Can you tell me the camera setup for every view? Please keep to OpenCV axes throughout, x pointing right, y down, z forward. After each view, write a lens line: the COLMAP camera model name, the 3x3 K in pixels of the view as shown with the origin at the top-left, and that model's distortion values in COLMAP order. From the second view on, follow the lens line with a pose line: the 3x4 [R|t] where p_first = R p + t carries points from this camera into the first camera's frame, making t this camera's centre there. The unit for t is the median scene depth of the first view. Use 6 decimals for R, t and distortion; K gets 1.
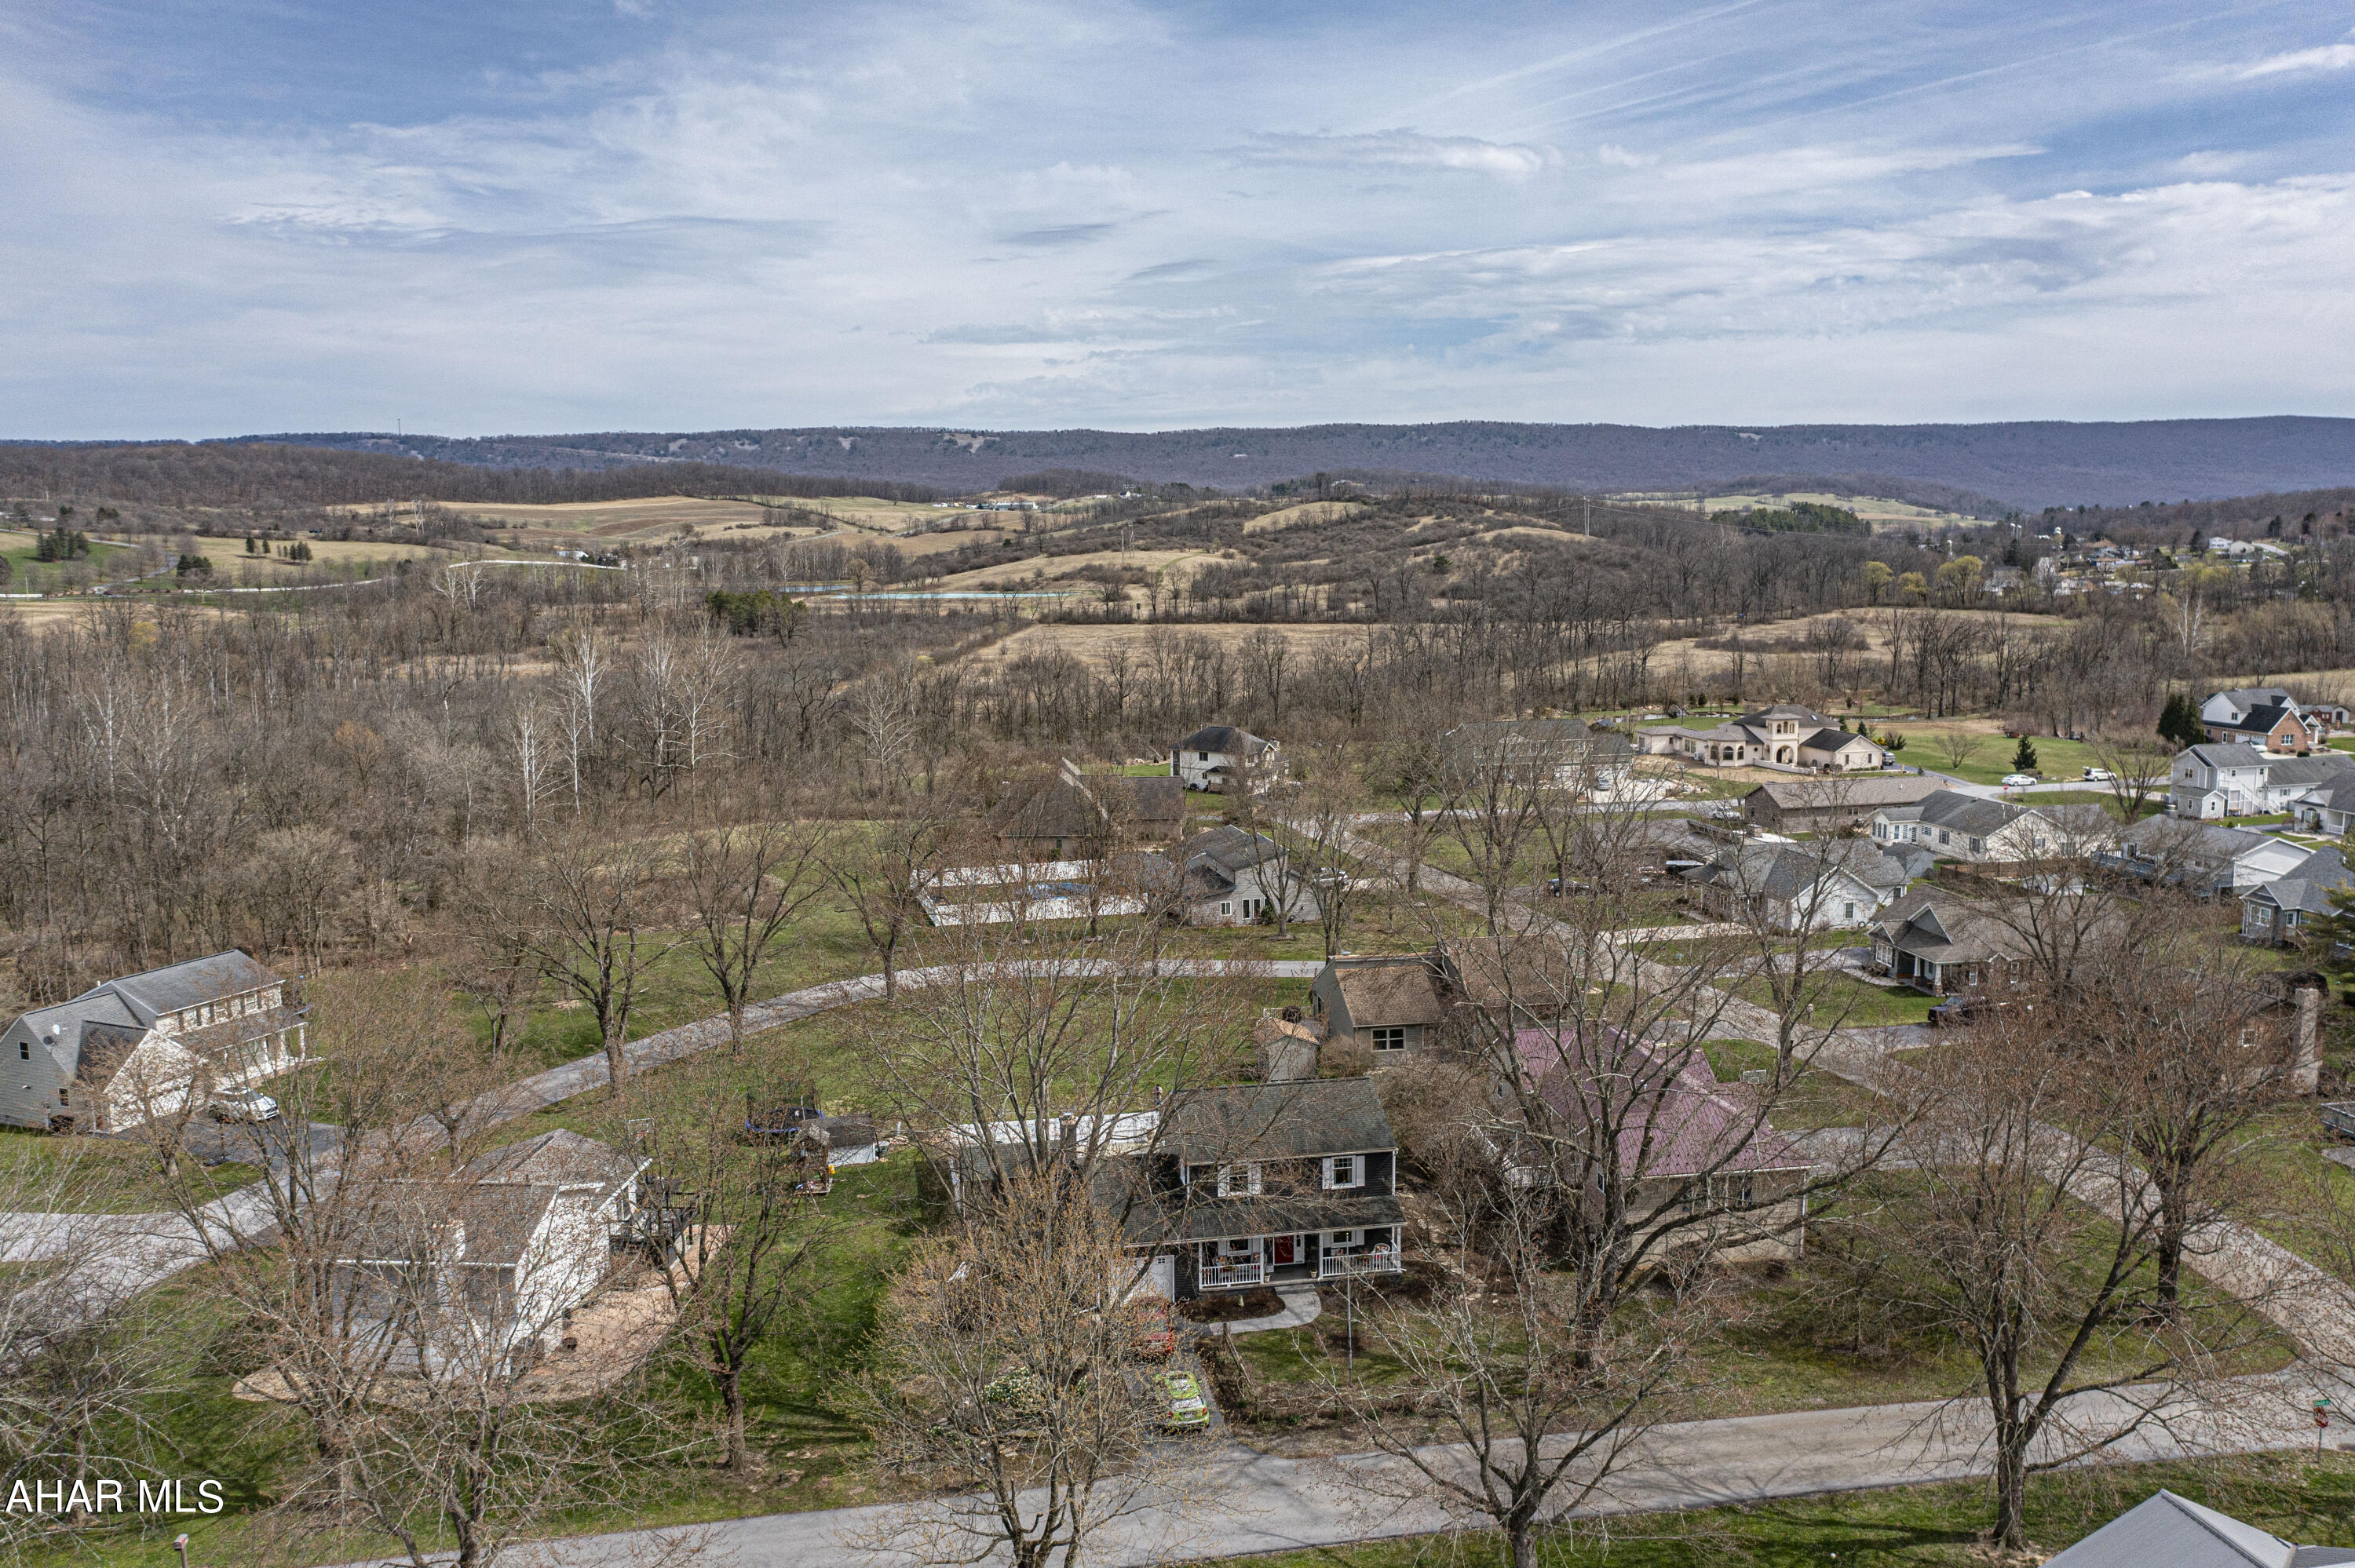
lens RADIAL K [[1869.7, 0, 1168.0], [0, 1869.7, 739.5], [0, 0, 1]] dist [-0.027680, -0.000467]
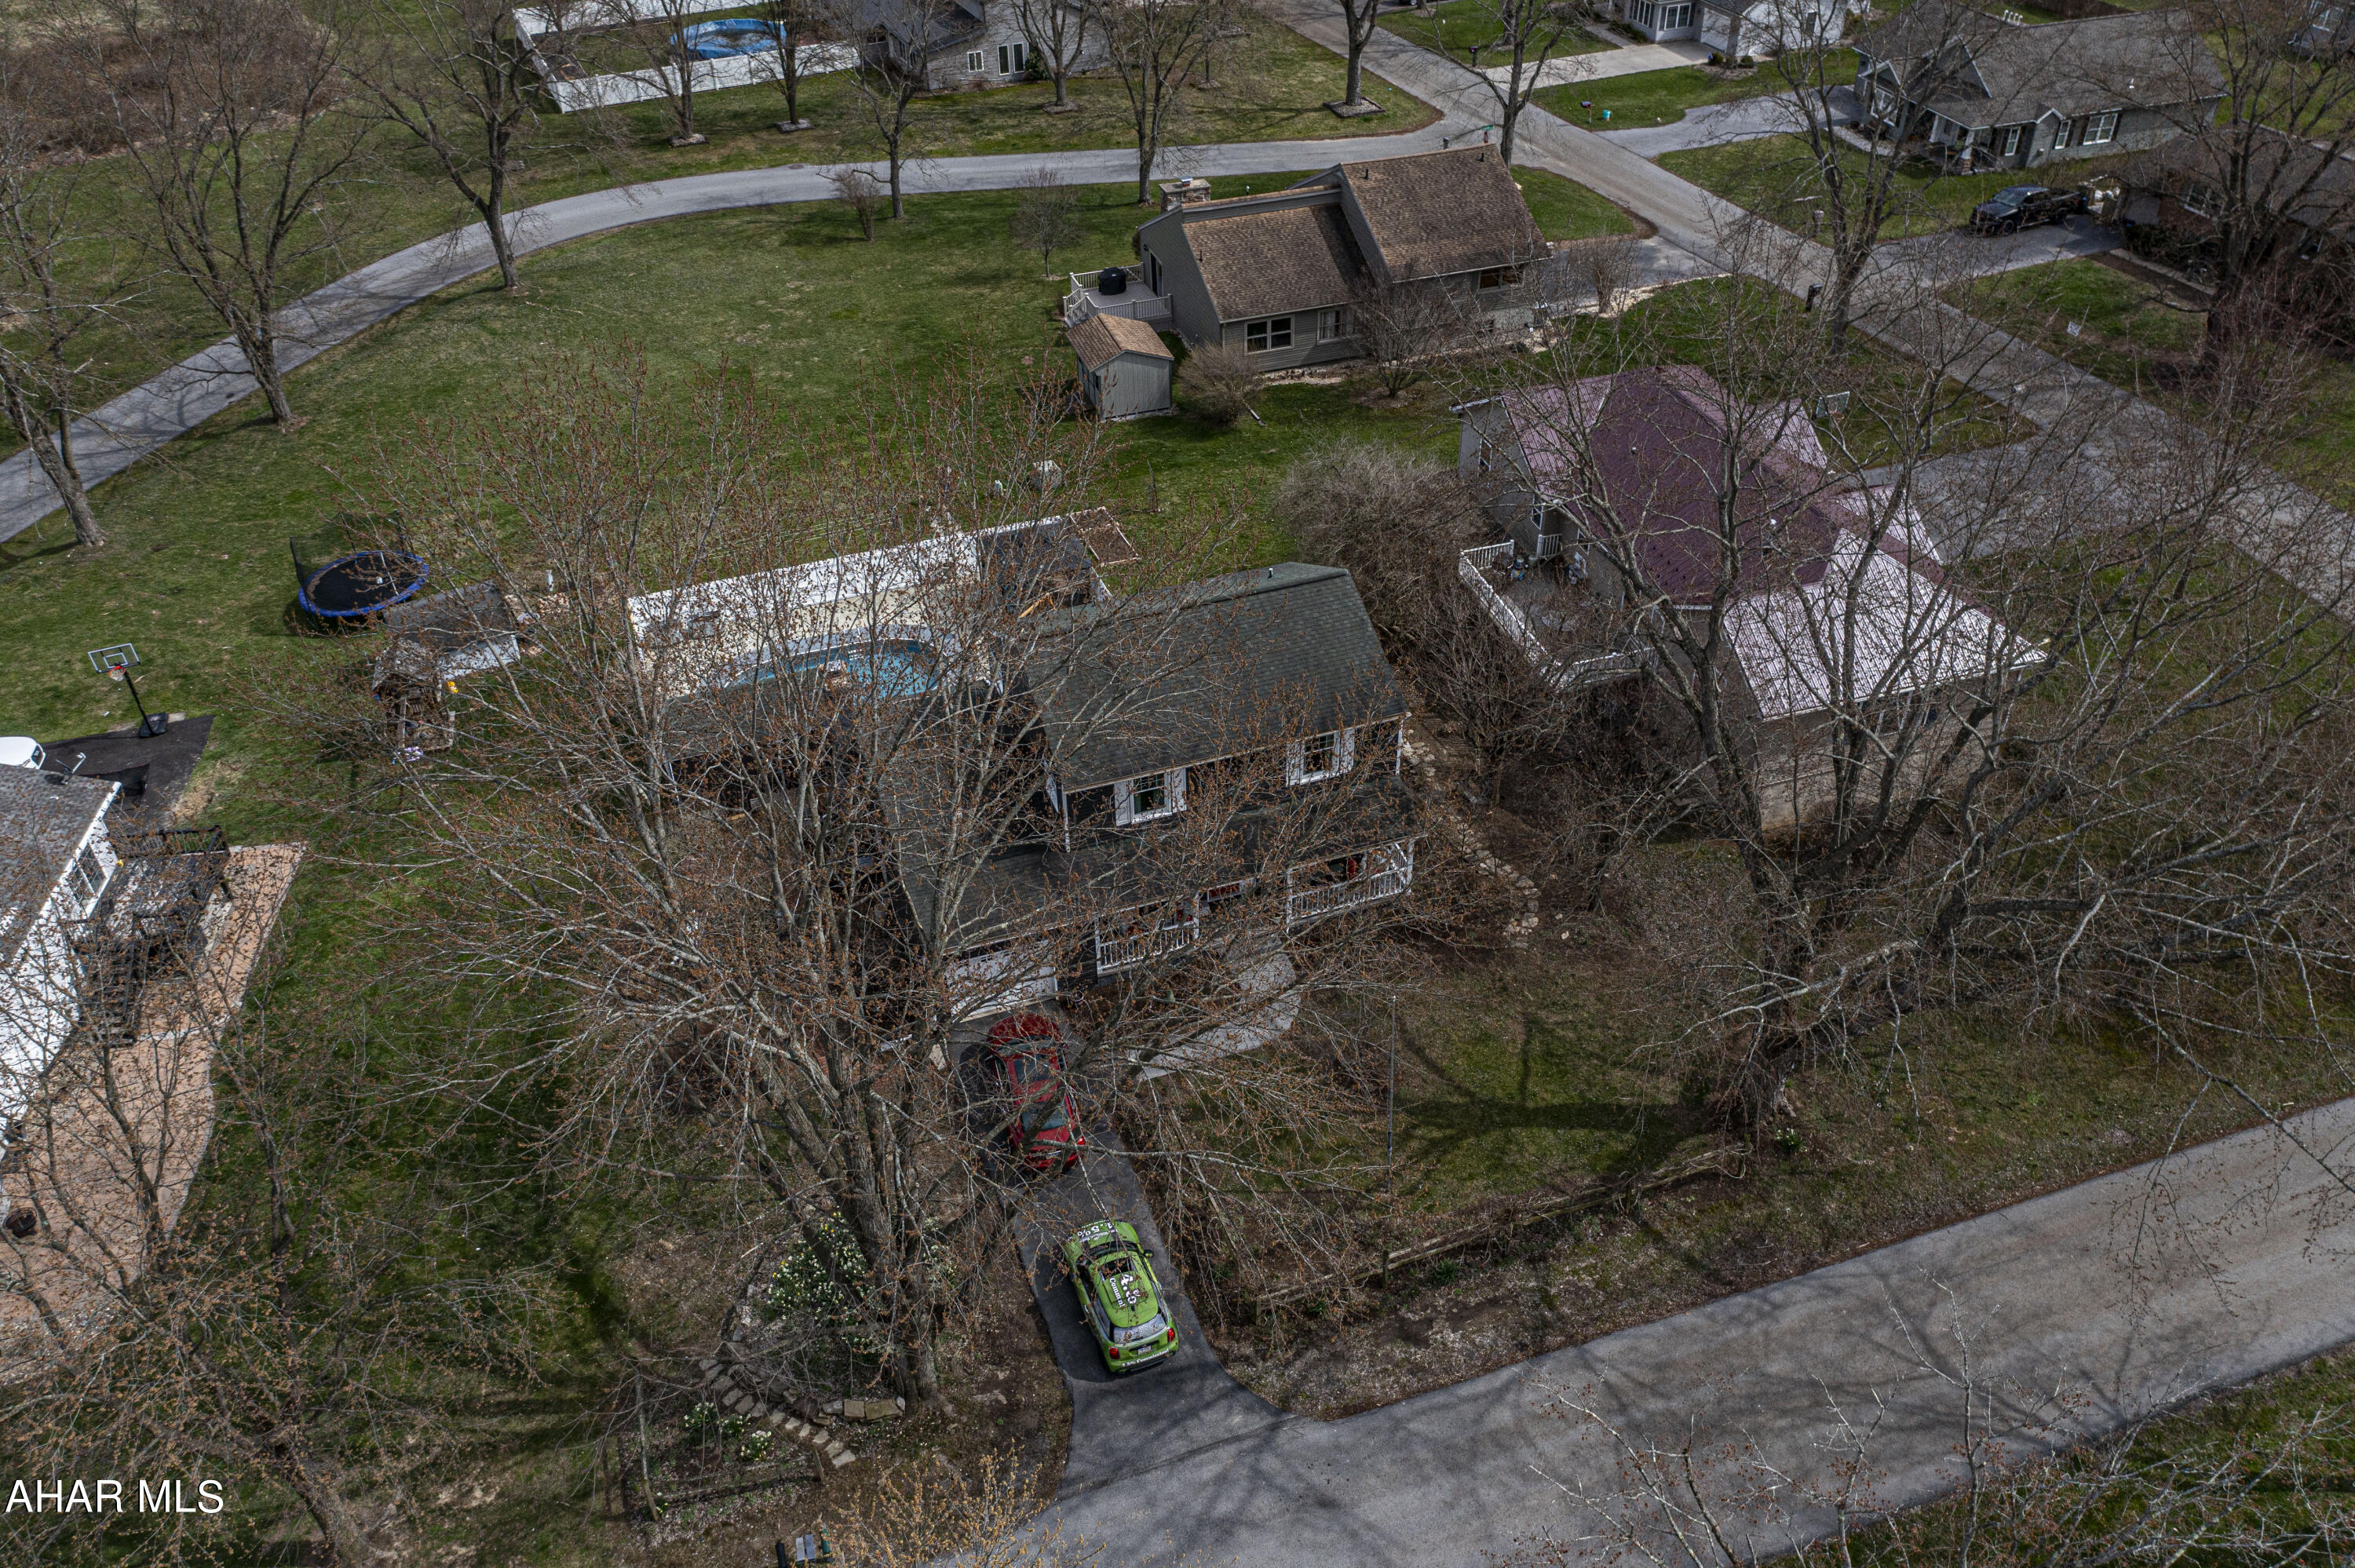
lens RADIAL K [[1869.7, 0, 1168.0], [0, 1869.7, 739.5], [0, 0, 1]] dist [-0.027680, -0.000467]
pose [[0.985973, -0.106241, 0.128724, -0.019769], [0.028246, 0.866332, 0.498670, -0.047656], [-0.164497, -0.488039, 0.857180, 0.330338]]
